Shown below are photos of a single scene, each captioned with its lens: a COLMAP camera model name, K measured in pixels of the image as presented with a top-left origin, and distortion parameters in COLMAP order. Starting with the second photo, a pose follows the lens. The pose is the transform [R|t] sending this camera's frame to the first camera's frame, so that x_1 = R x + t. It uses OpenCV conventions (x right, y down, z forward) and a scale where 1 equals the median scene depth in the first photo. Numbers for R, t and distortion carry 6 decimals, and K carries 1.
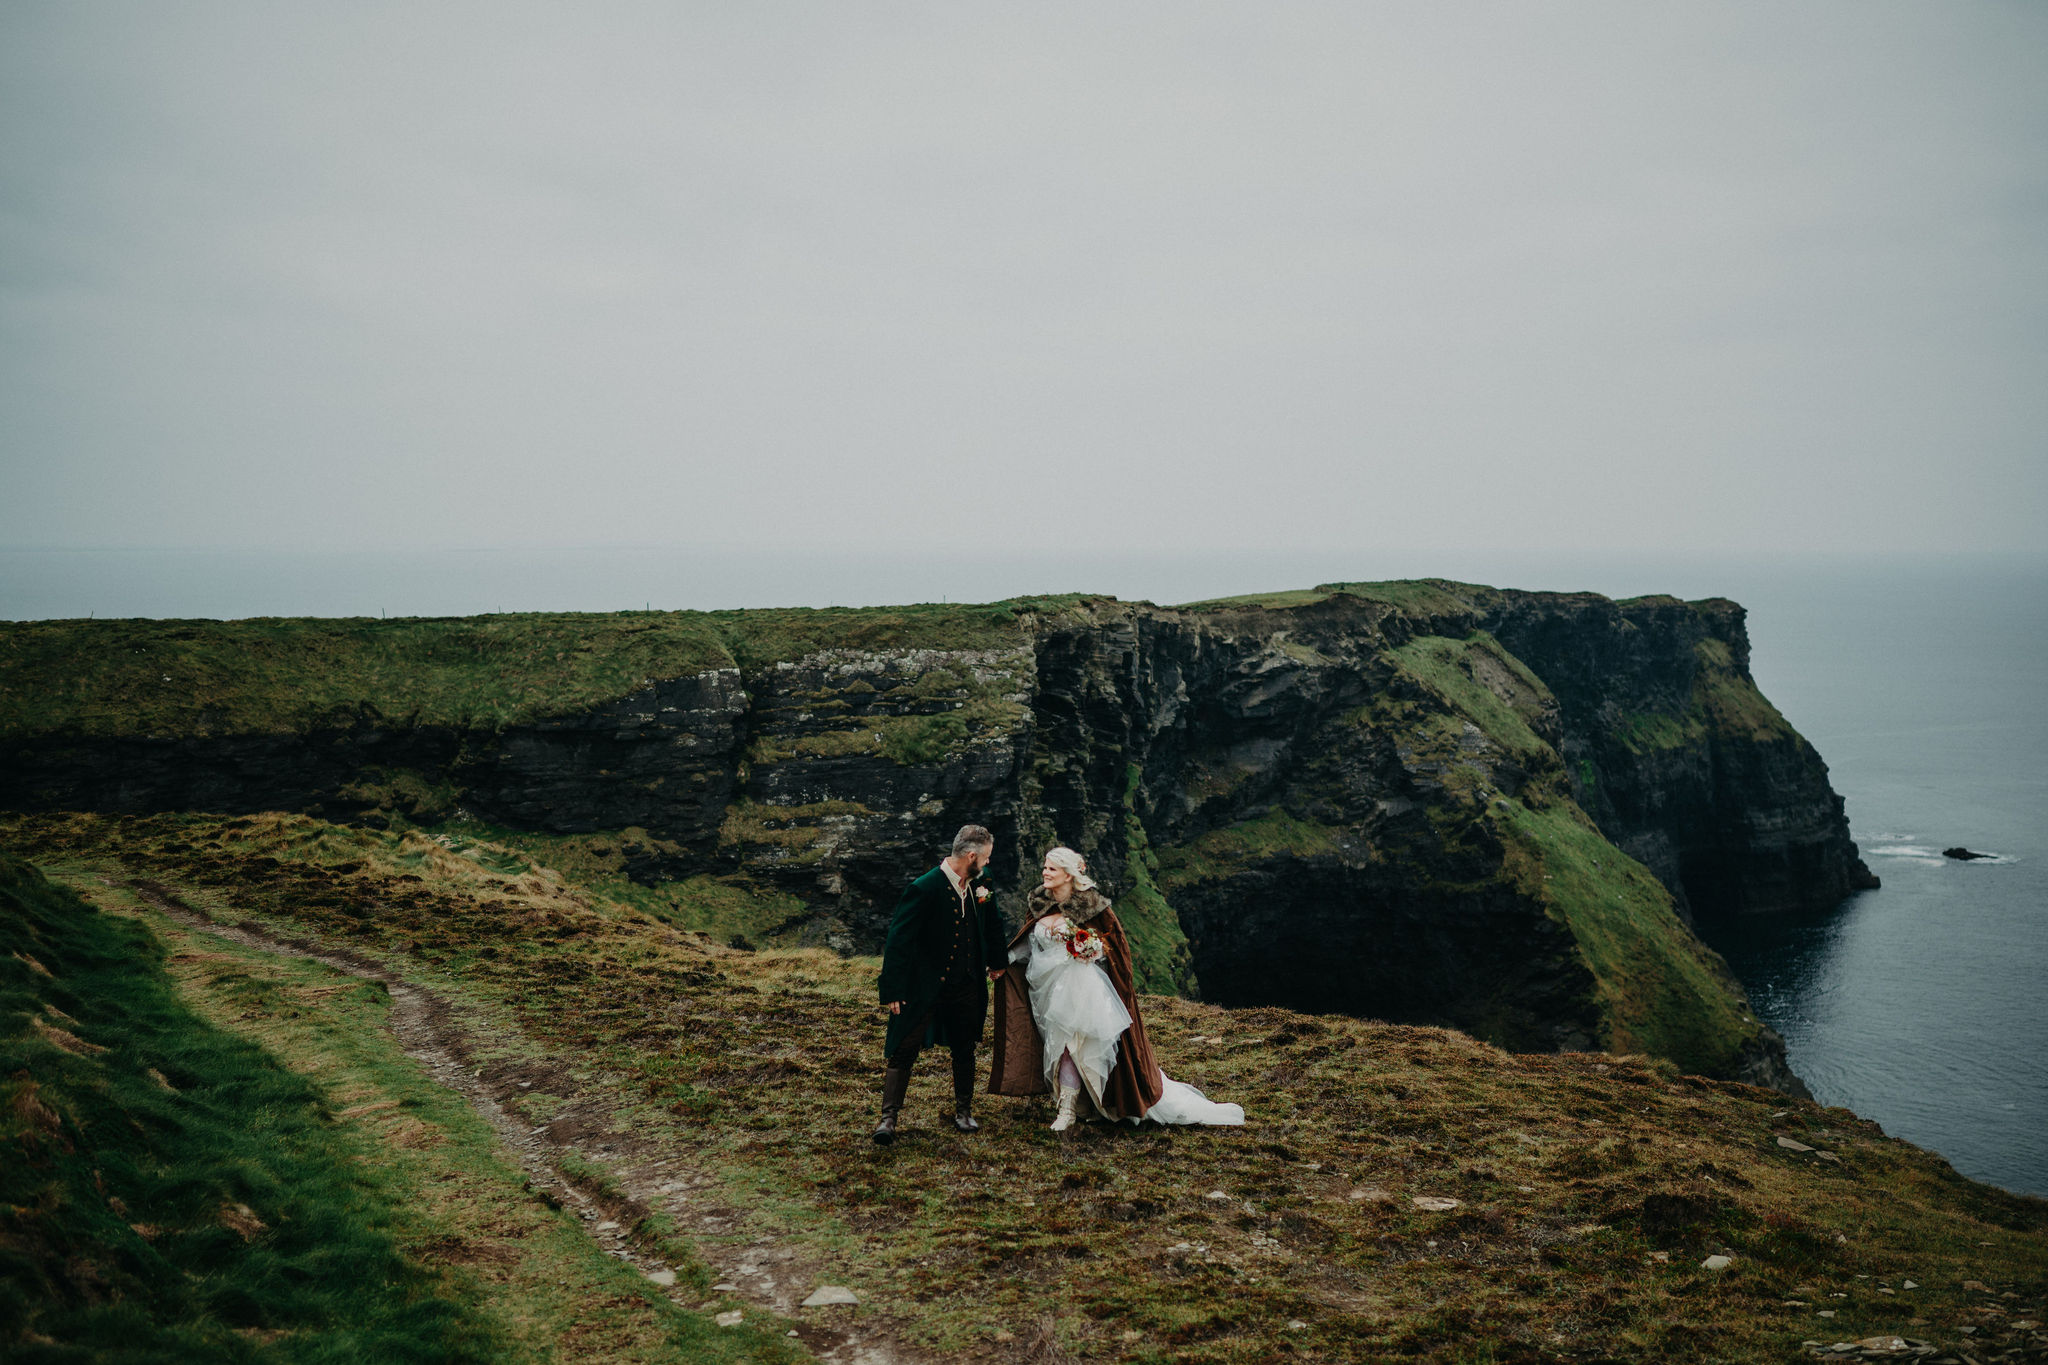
lens RADIAL K [[2152.4, 0, 1024.0], [0, 2152.4, 682.5], [0, 0, 1]] dist [-0.041740, 0.002150]
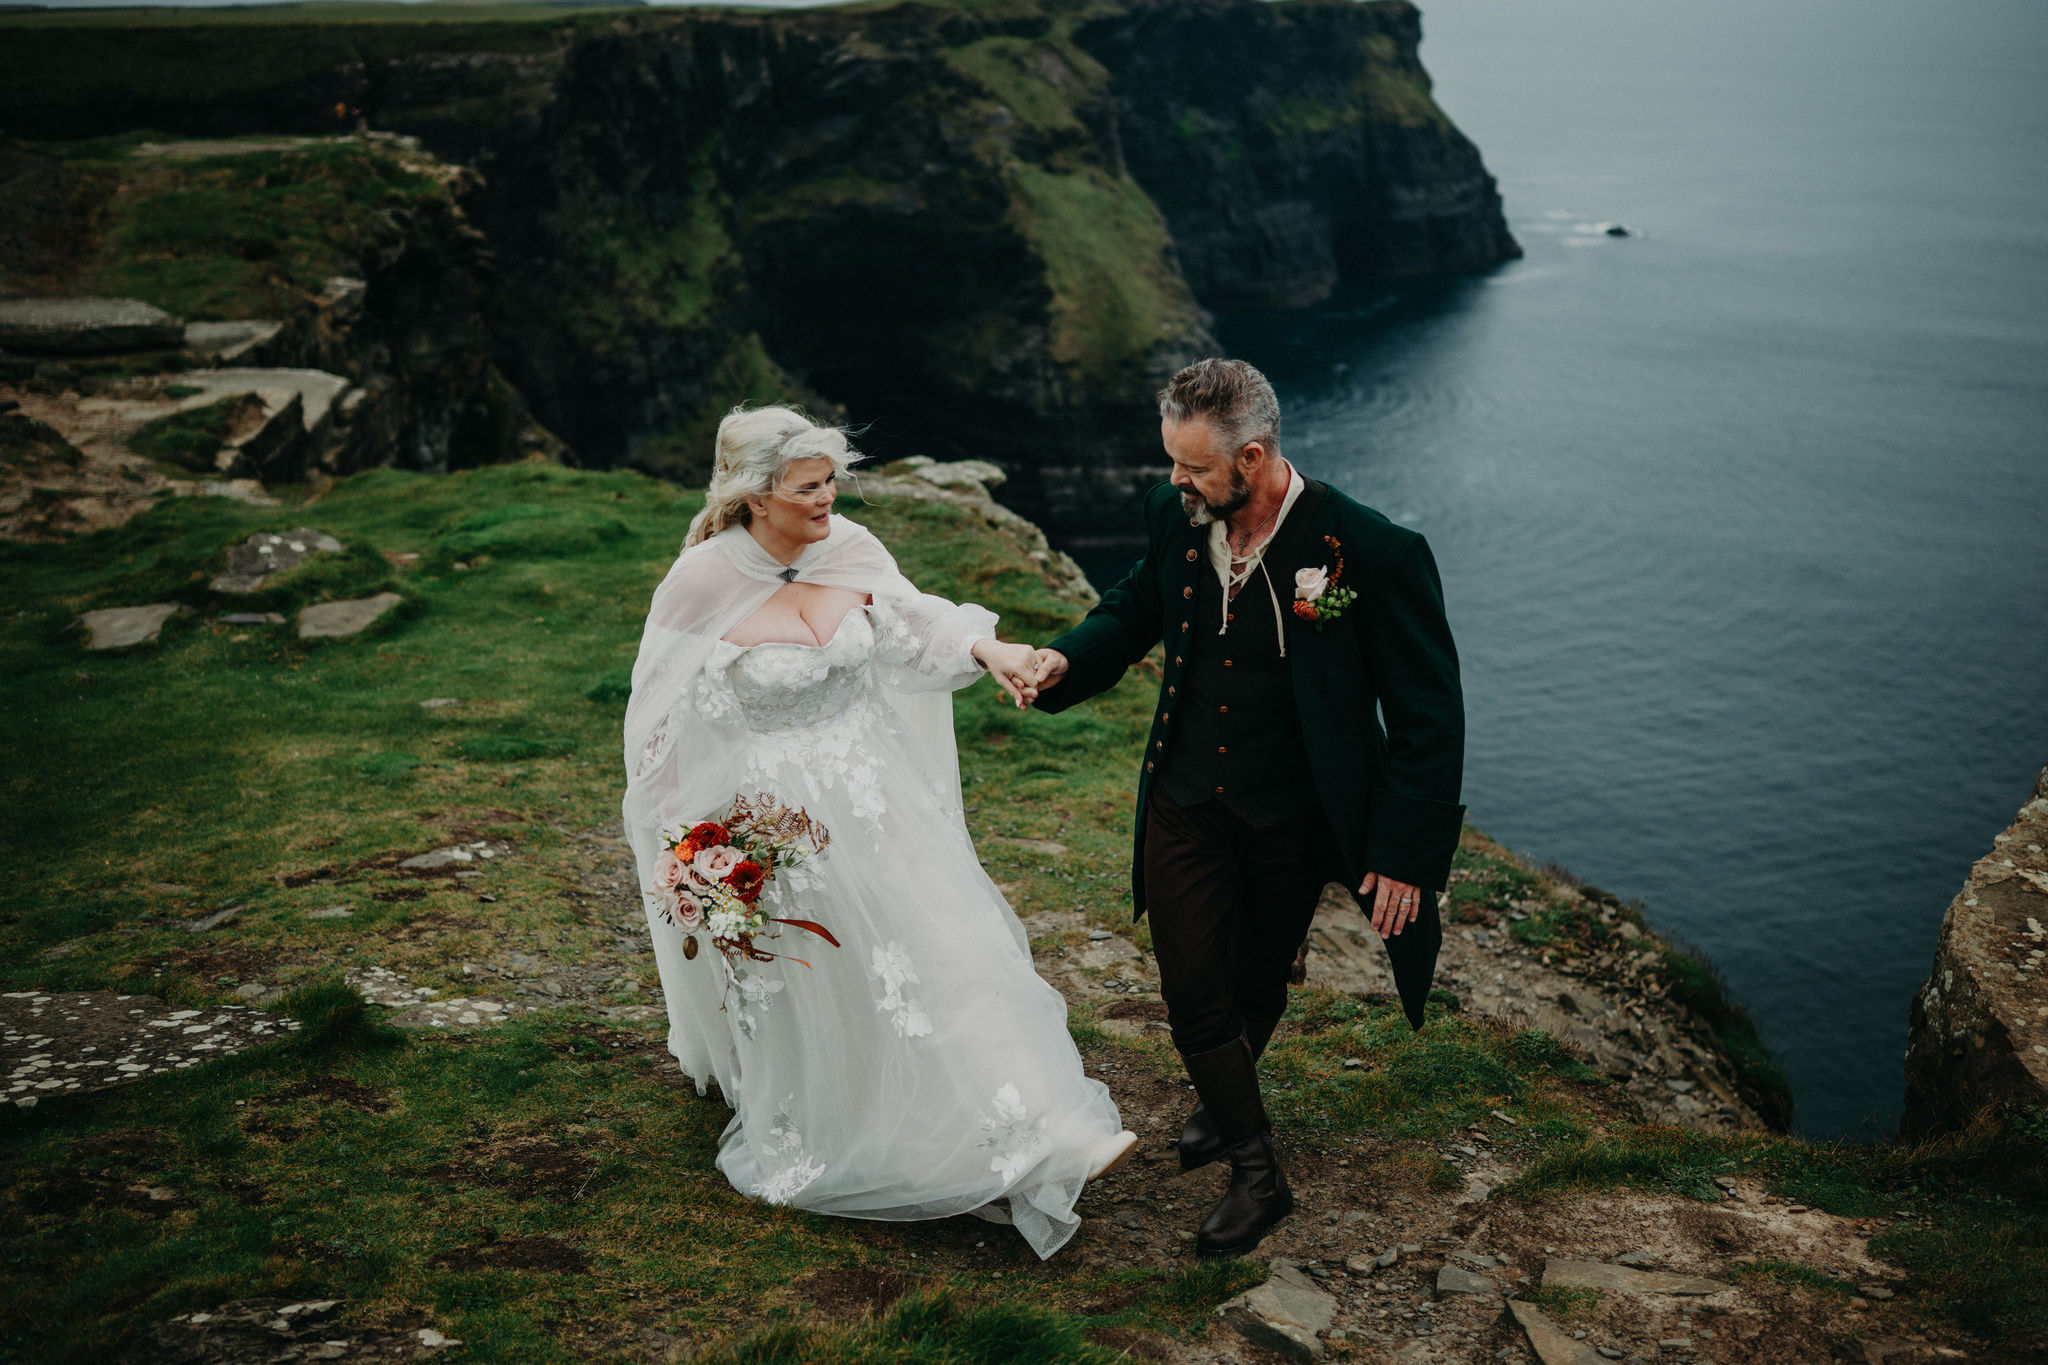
lens RADIAL K [[2191.6, 0, 1069.8], [0, 2191.6, 687.5], [0, 0, 1]] dist [-0.040816, 0.001152]
pose [[0.998710, 0.007855, 0.050170, 0.196599], [-0.021606, 0.959808, 0.279824, -0.016087], [-0.045955, -0.280547, 0.958739, -0.433352]]
